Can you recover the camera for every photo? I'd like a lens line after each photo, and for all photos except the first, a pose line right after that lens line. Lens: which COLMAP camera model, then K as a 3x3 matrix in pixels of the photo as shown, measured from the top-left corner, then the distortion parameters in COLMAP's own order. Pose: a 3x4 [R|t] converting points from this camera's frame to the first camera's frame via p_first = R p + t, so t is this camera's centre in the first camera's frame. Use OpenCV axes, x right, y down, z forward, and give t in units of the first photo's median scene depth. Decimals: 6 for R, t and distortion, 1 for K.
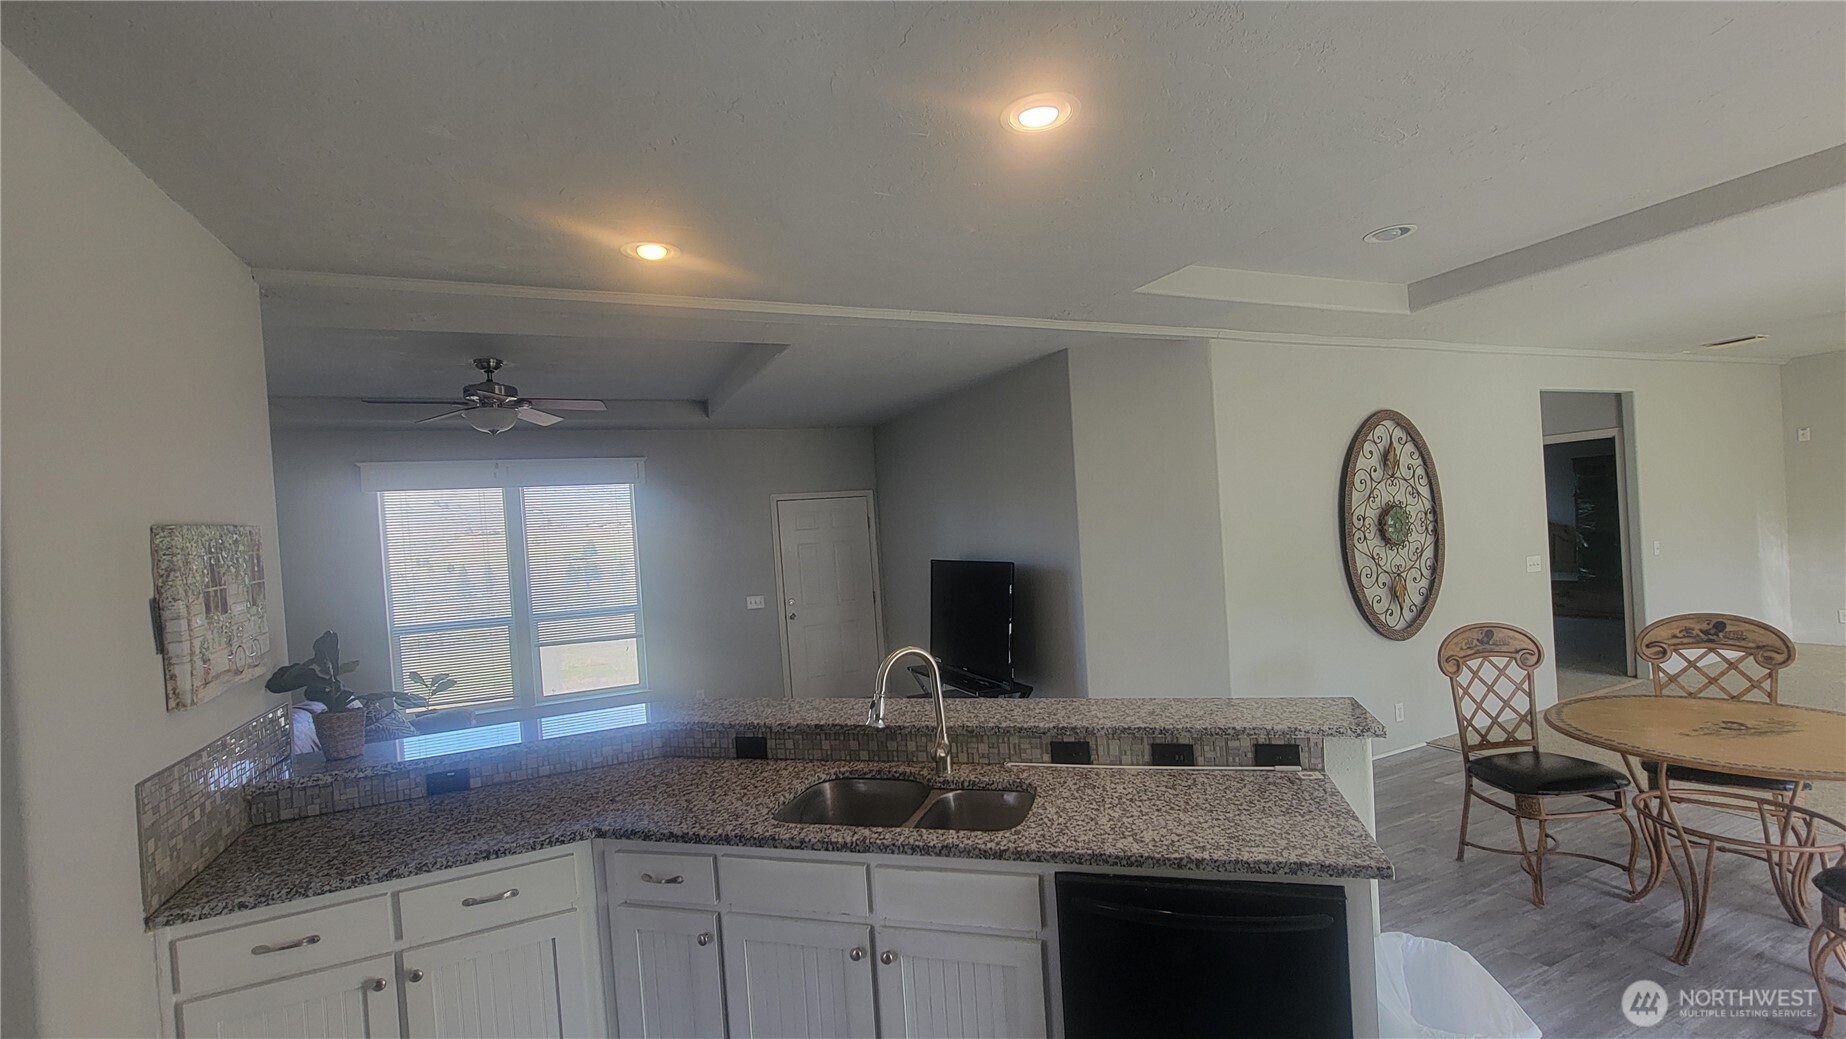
lens RADIAL K [[784.9, 0, 923.9], [0, 784.9, 543.4], [0, 0, 1]] dist [-0.010285, 0.003398]
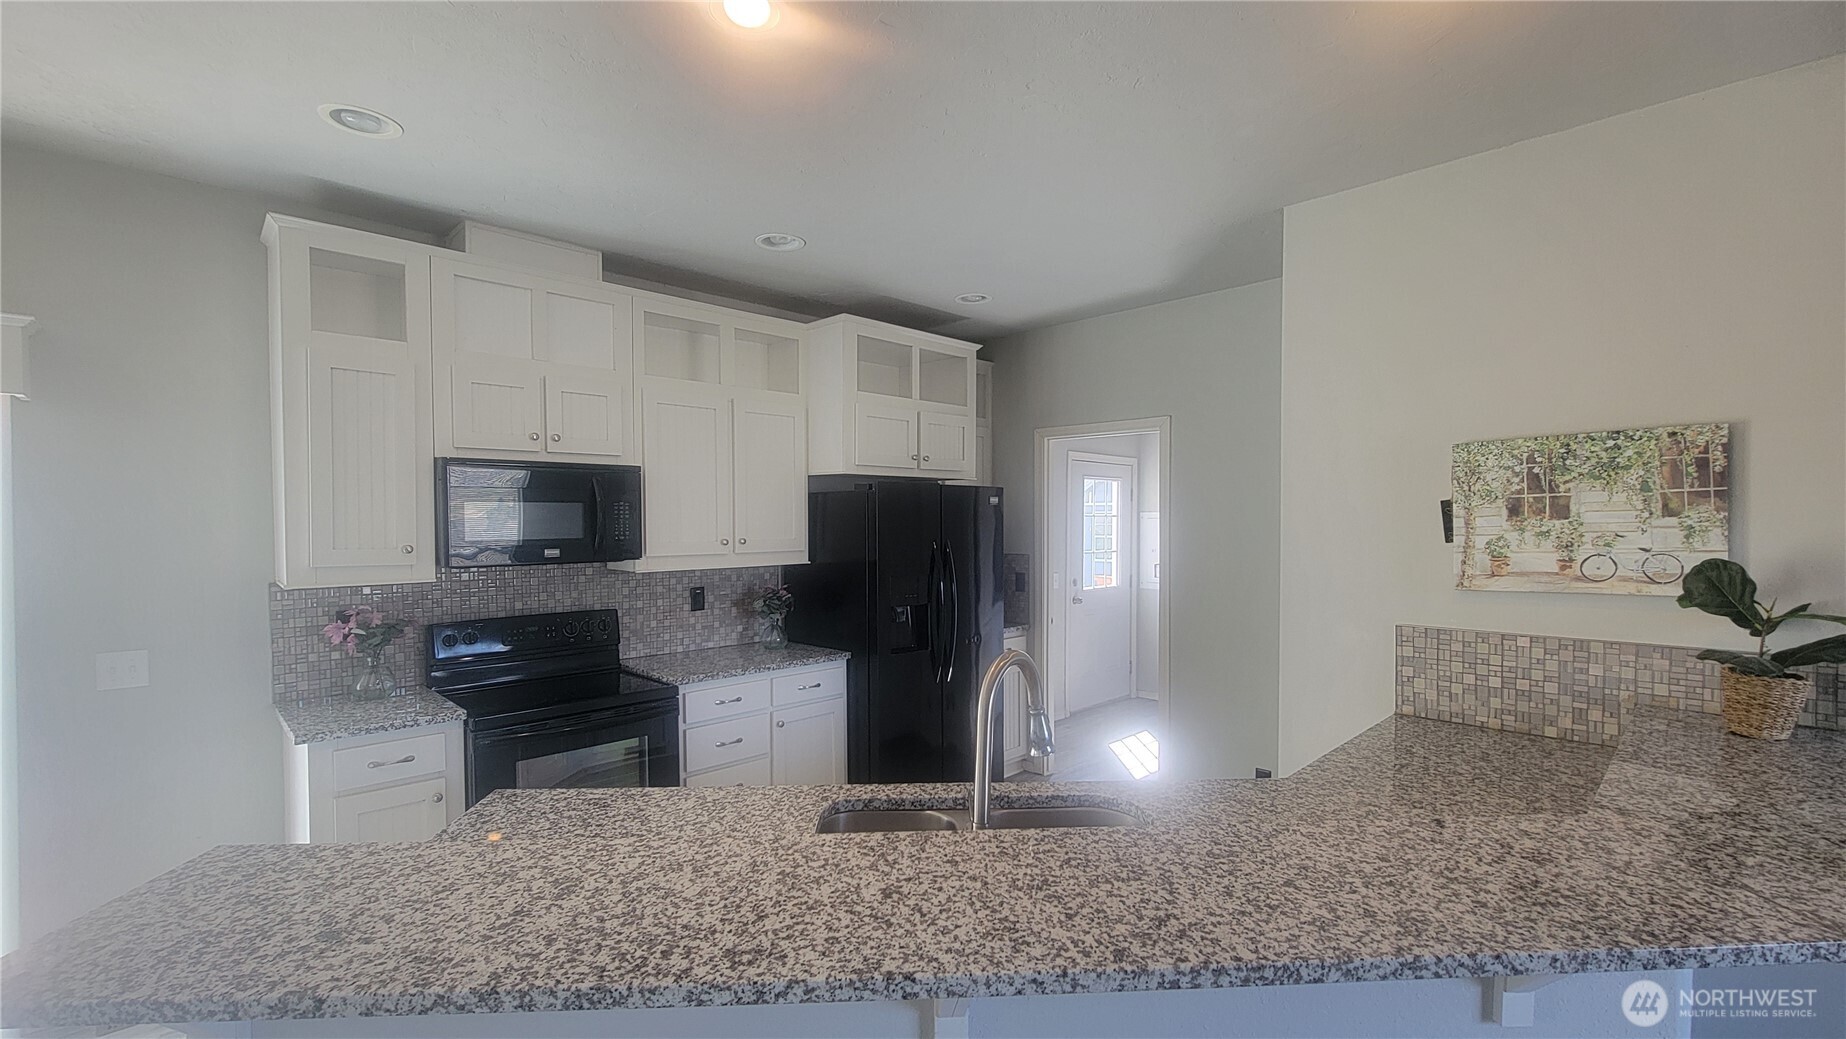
lens RADIAL K [[784.9, 0, 923.9], [0, 784.9, 543.4], [0, 0, 1]] dist [-0.010285, 0.003398]
pose [[-0.937508, 0.077803, -0.339153, 0.176244], [0.057318, 0.995897, 0.070023, -0.000944], [0.343210, 0.046208, -0.938121, 1.108766]]
